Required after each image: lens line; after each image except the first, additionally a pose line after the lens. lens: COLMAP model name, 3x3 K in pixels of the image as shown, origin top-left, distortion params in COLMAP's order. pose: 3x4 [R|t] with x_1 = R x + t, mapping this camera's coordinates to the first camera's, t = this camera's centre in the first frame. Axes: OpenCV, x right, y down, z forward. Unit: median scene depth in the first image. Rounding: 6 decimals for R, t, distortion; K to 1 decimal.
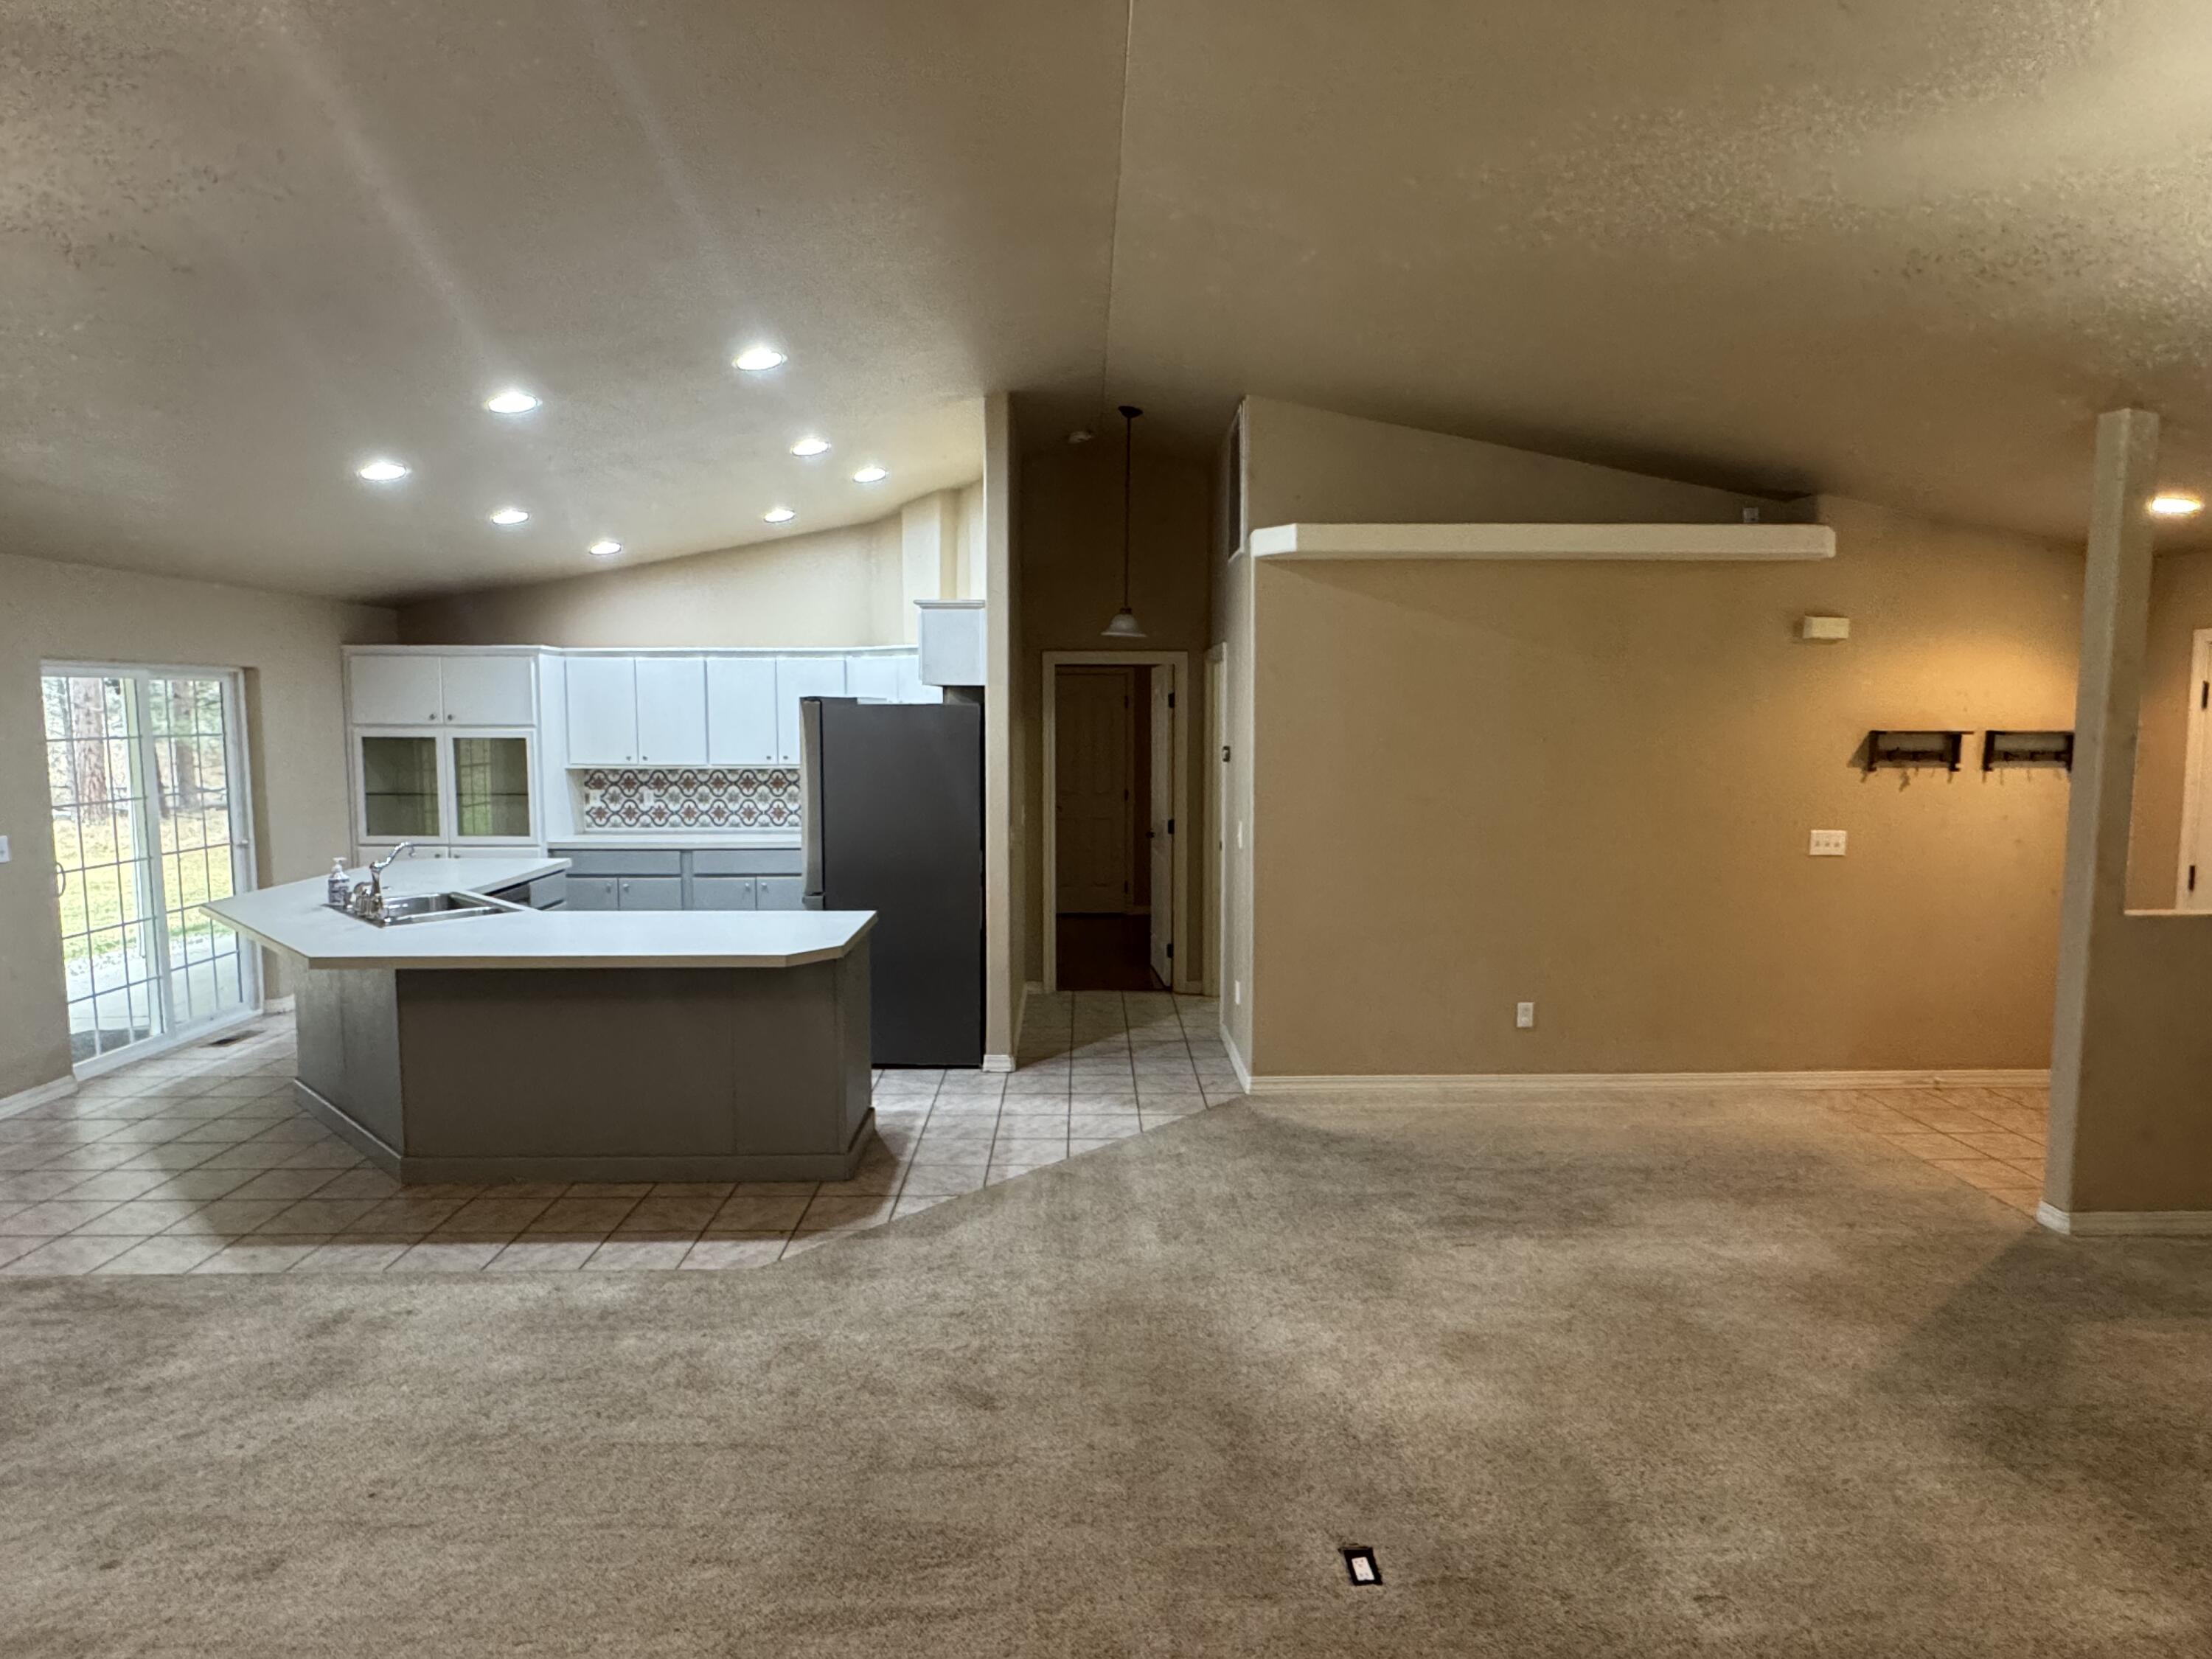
lens RADIAL K [[1251.0, 0, 1106.0], [0, 1251.0, 829.5], [0, 0, 1]] dist [-0.004892, -0.001573]
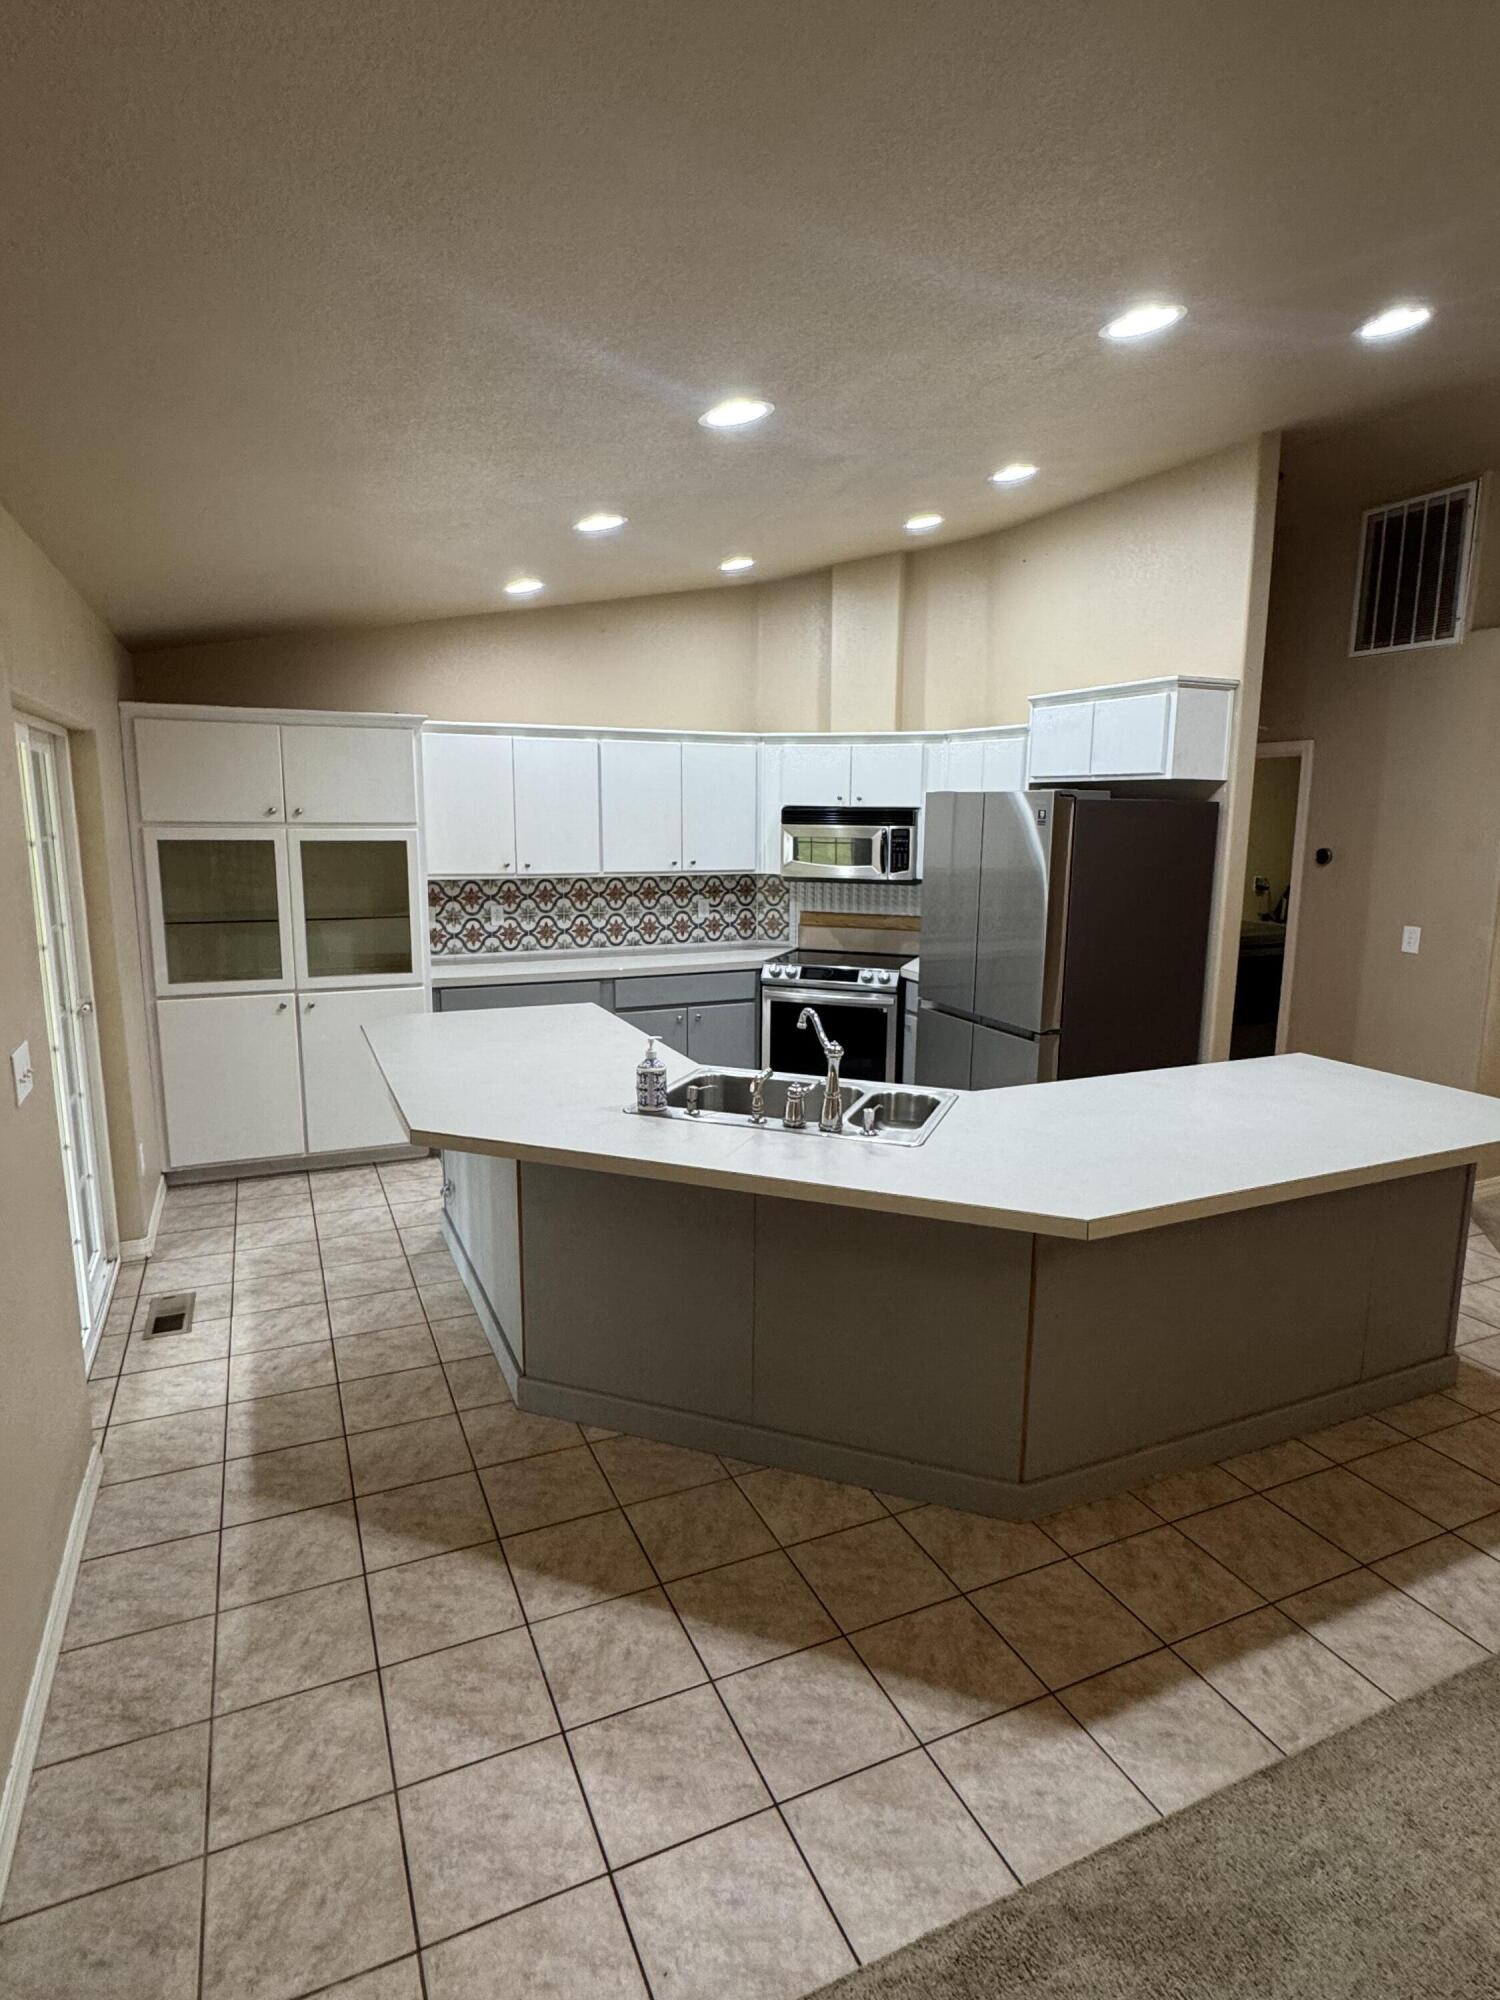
lens RADIAL K [[1088.3, 0, 750.0], [0, 1088.3, 1000.0], [0, 0, 1]] dist [-0.018717, -0.000431]
pose [[0.922143, -0.061250, 0.381970, -0.608753], [0.031831, 0.996052, 0.082872, -0.029874], [-0.385538, -0.064261, 0.920452, 0.371643]]
